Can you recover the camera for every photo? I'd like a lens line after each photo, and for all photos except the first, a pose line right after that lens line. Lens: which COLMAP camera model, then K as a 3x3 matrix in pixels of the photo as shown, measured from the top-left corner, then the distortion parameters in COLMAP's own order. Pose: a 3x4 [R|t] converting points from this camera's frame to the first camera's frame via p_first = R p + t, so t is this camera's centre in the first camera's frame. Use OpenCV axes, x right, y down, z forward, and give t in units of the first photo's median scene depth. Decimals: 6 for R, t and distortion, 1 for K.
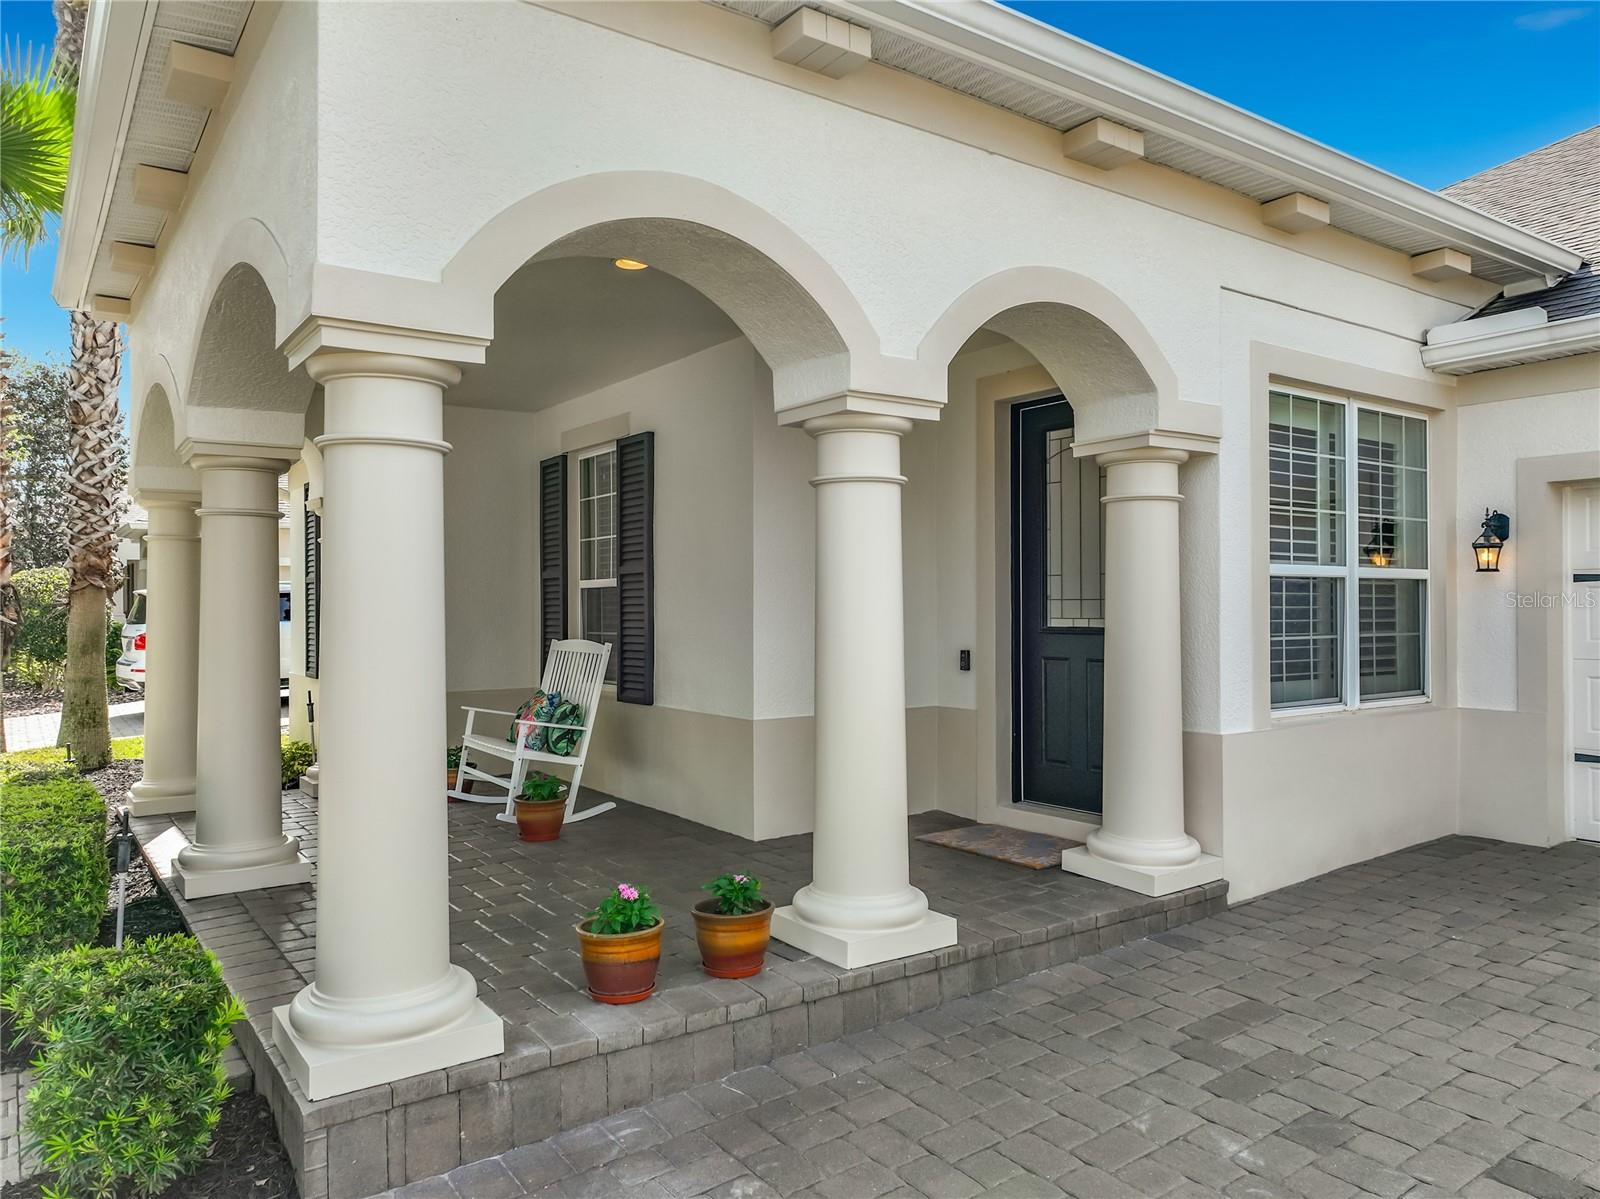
lens RADIAL K [[1130.3, 0, 800.0], [0, 1130.3, 599.5], [0, 0, 1]] dist [0.000294, 0.001232]
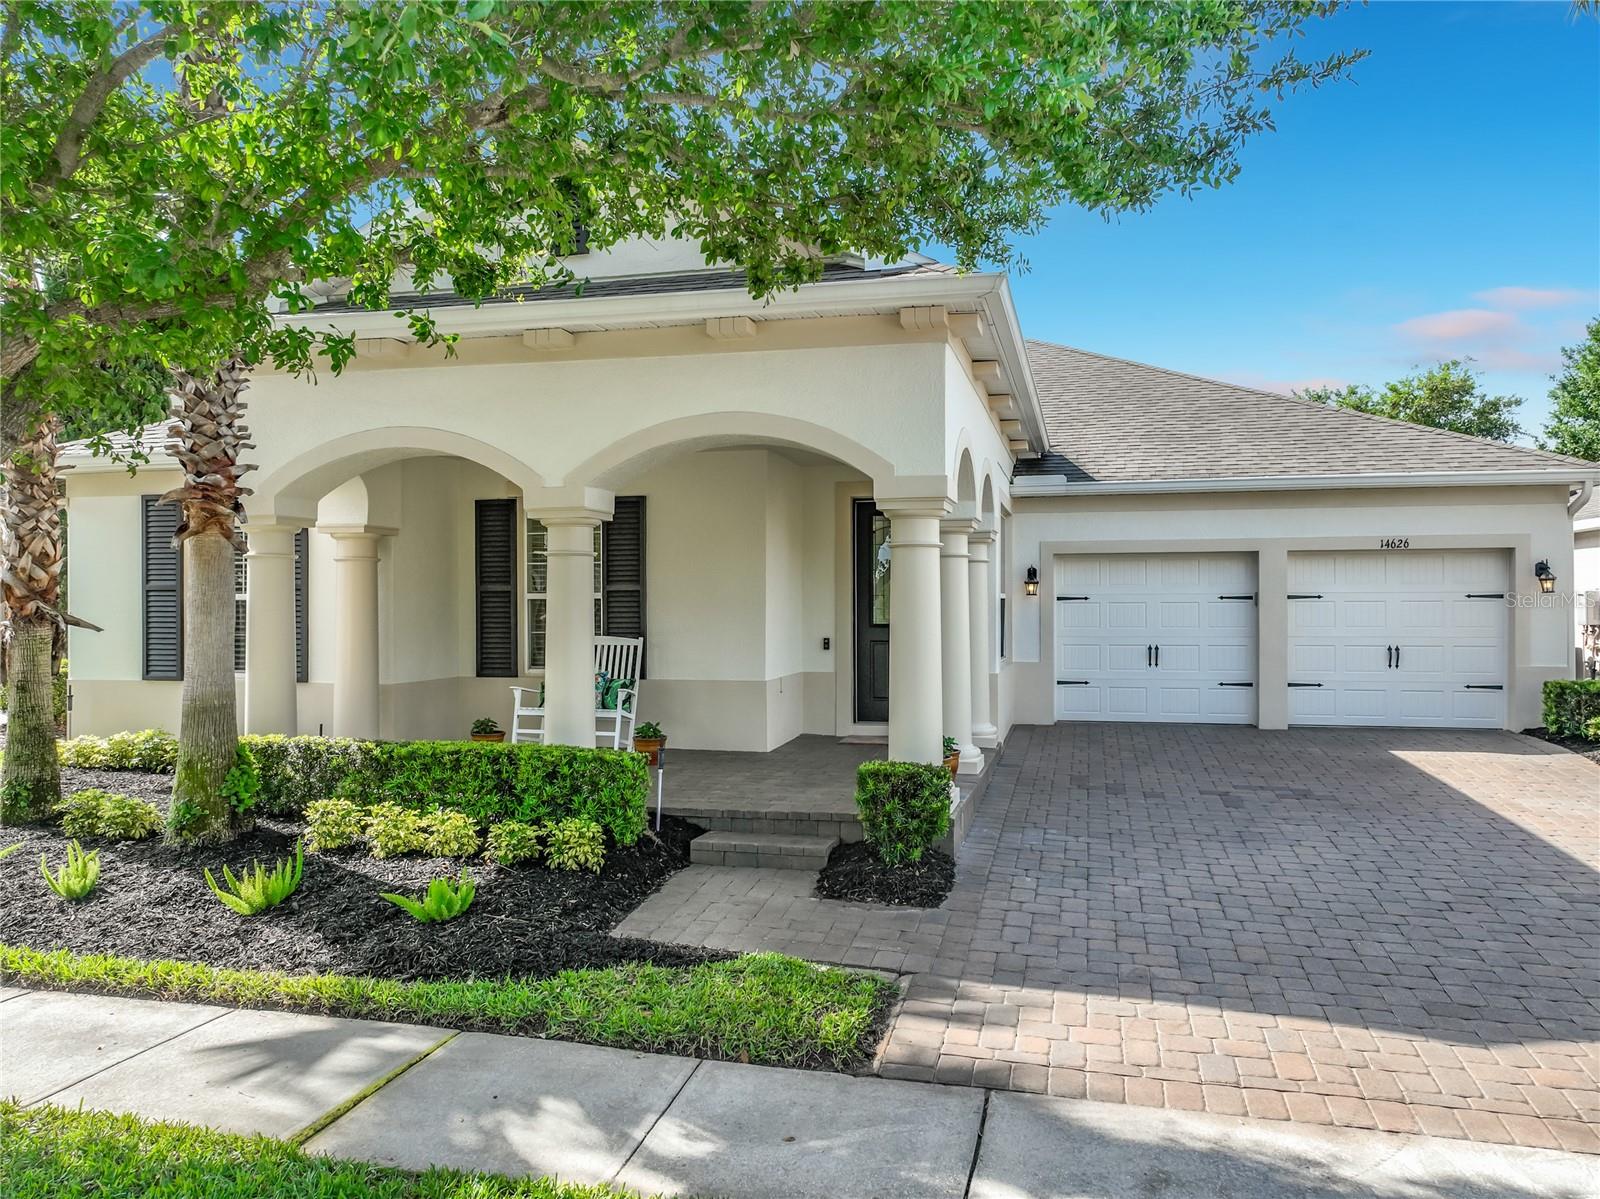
lens RADIAL K [[1130.3, 0, 800.0], [0, 1130.3, 599.5], [0, 0, 1]] dist [0.000294, 0.001232]
pose [[0.759485, 0.005123, 0.650505, -1.025878], [-0.005540, 0.999984, -0.001406, -0.011400], [-0.650501, -0.002536, 0.759501, -0.288049]]
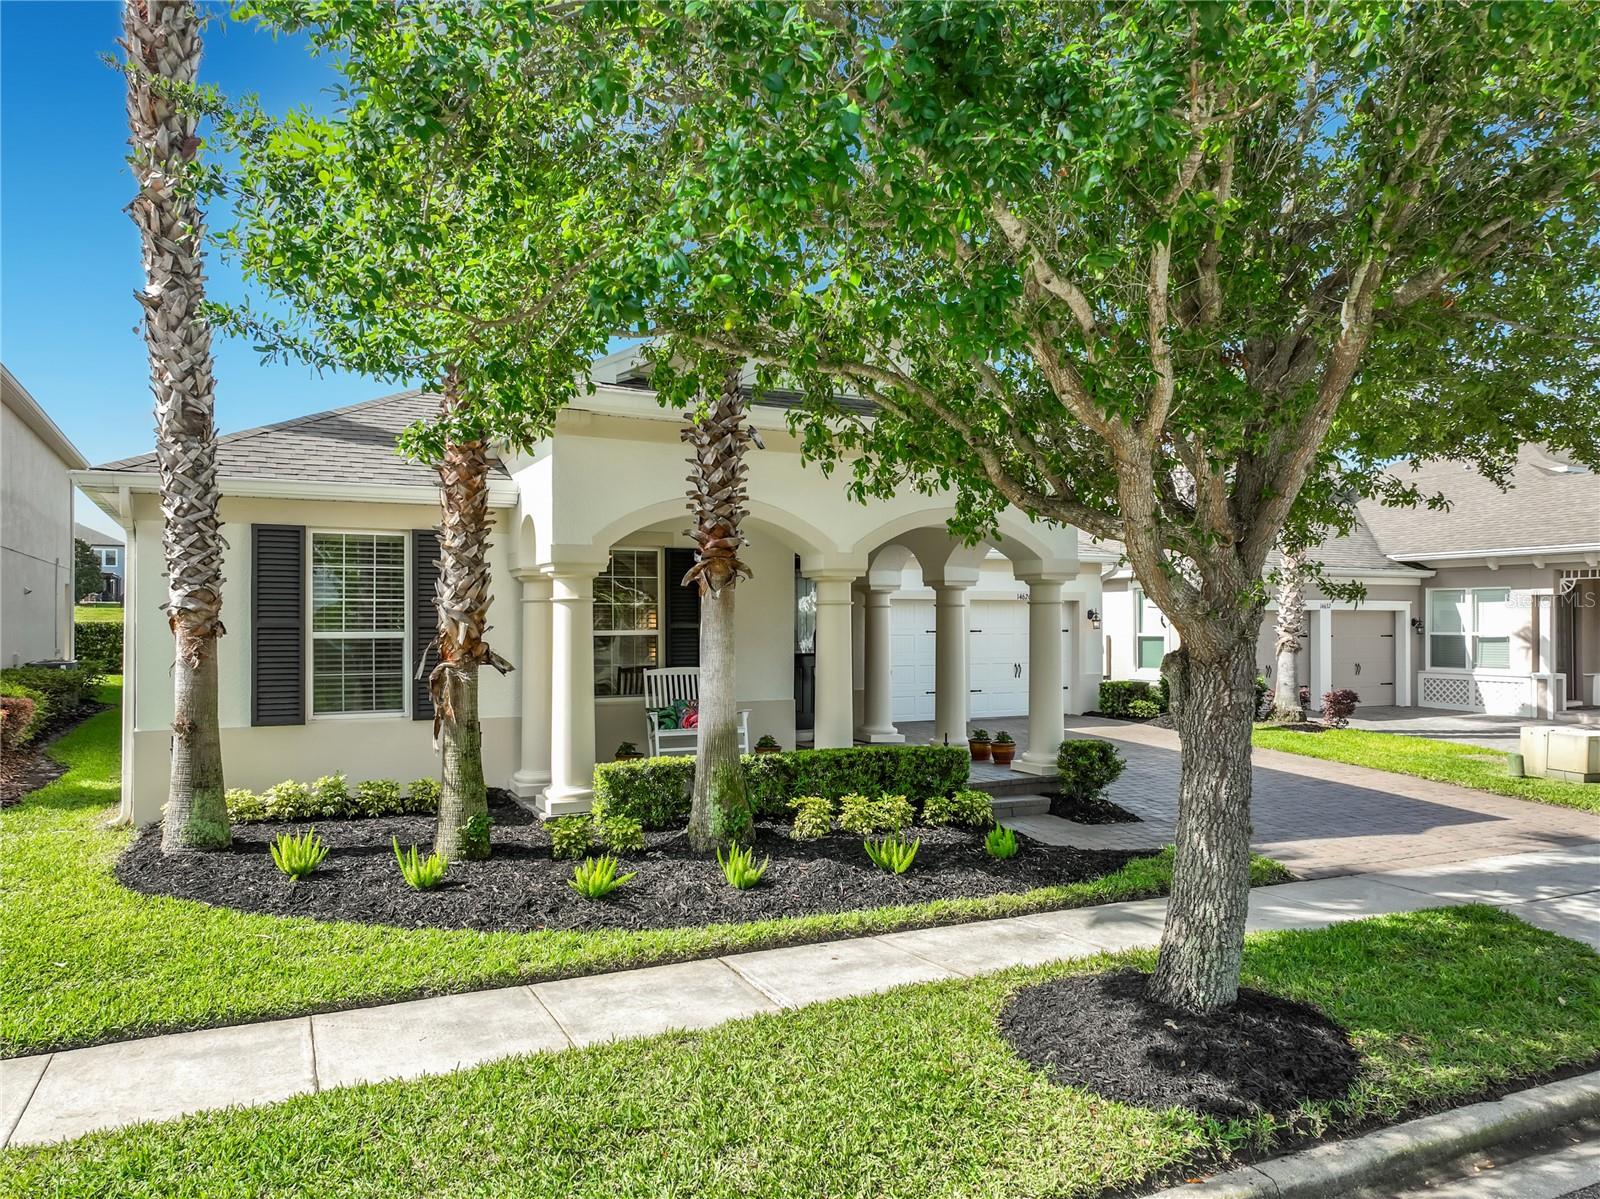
lens RADIAL K [[1130.3, 0, 800.0], [0, 1130.3, 599.5], [0, 0, 1]] dist [0.000294, 0.001232]
pose [[0.158033, 0.028807, 0.987014, -2.067645], [-0.006395, 0.999583, -0.028150, -0.020114], [-0.987413, -0.001864, 0.158151, 0.654471]]
